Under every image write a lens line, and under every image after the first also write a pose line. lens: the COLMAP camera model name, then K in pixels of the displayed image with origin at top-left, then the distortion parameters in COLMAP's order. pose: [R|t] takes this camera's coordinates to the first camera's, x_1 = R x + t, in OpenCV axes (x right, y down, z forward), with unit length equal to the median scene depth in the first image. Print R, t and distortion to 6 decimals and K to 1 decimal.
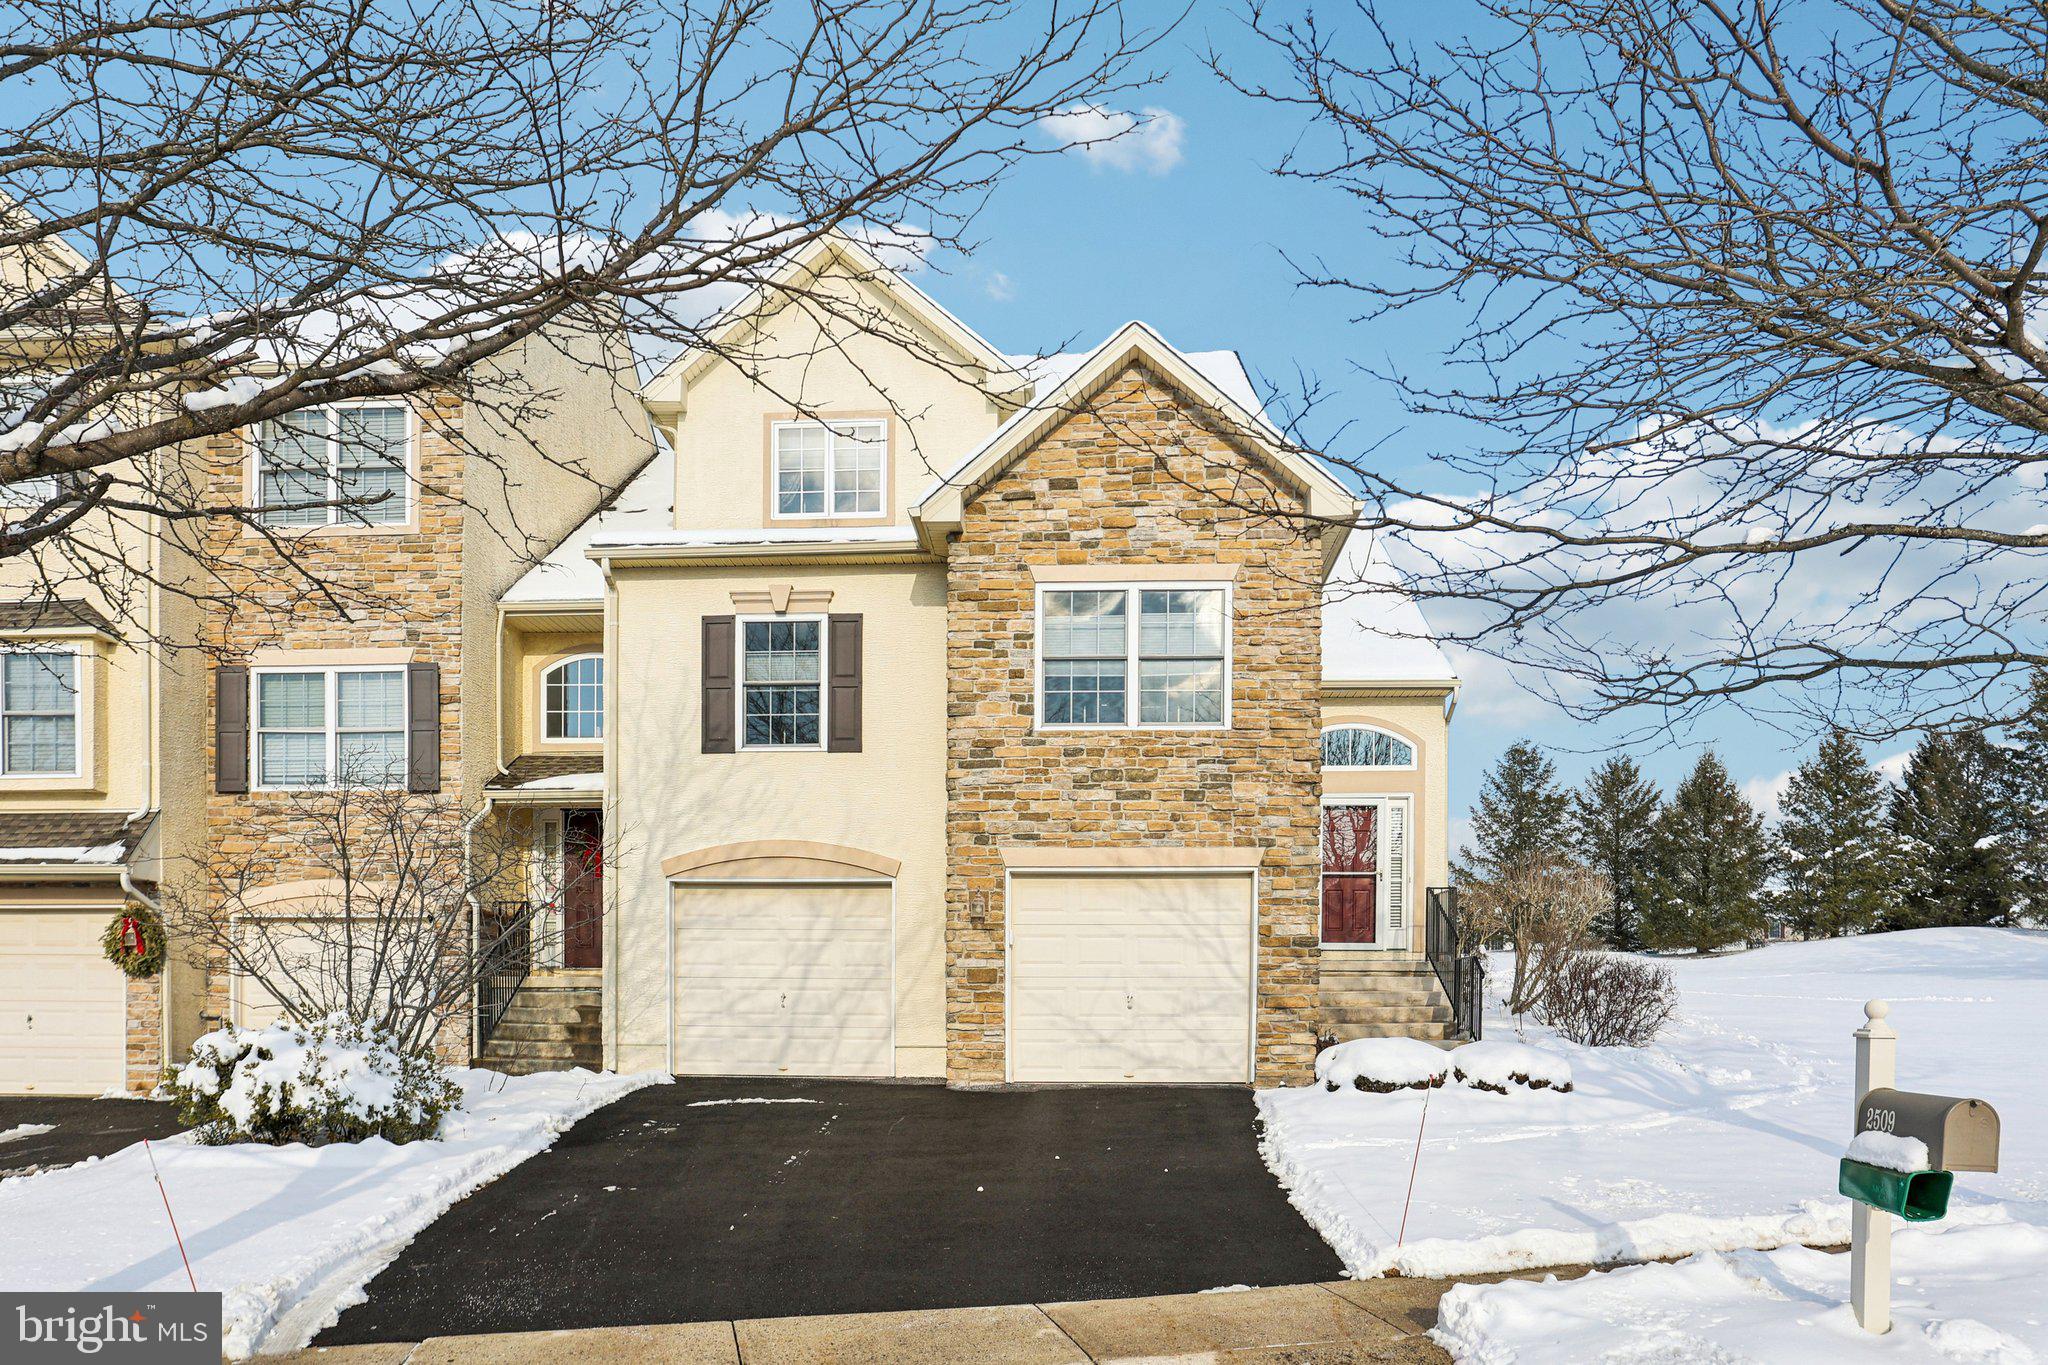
lens RADIAL K [[1406.9, 0, 971.9], [0, 1406.9, 943.3], [0, 0, 1]] dist [-0.024590, 0.004922]
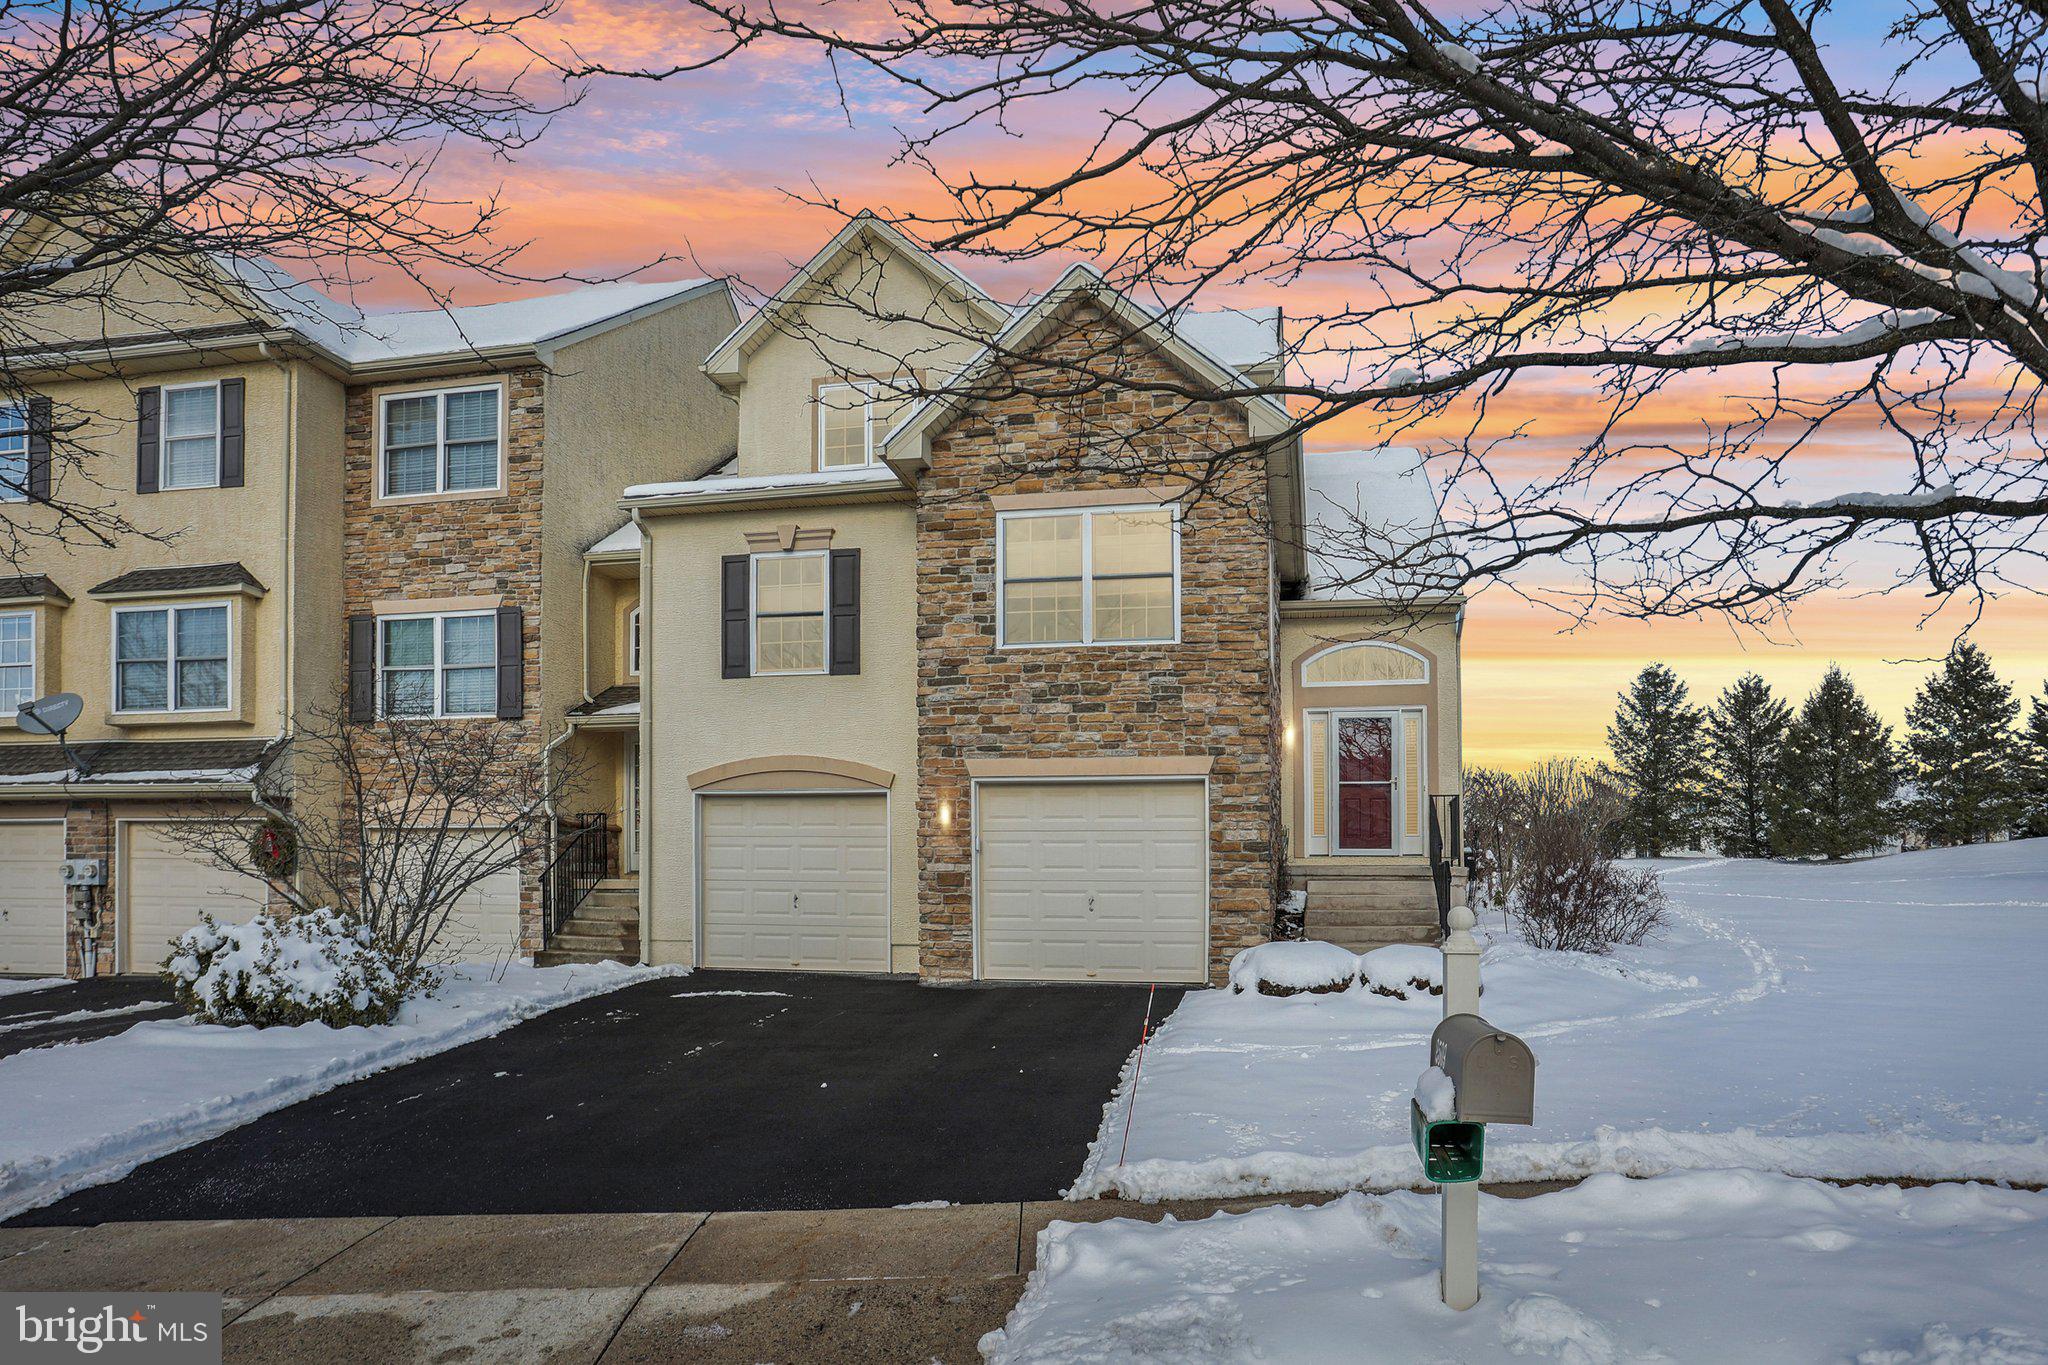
lens RADIAL K [[1207.9, 0, 1024.5], [0, 1207.9, 819.9], [0, 0, 1]] dist [-0.051558, 0.026558]
pose [[0.990102, -0.004773, -0.140266, 0.191730], [0.000967, 0.999630, -0.027190, 0.003046], [0.140344, 0.026785, 0.989740, 0.099699]]
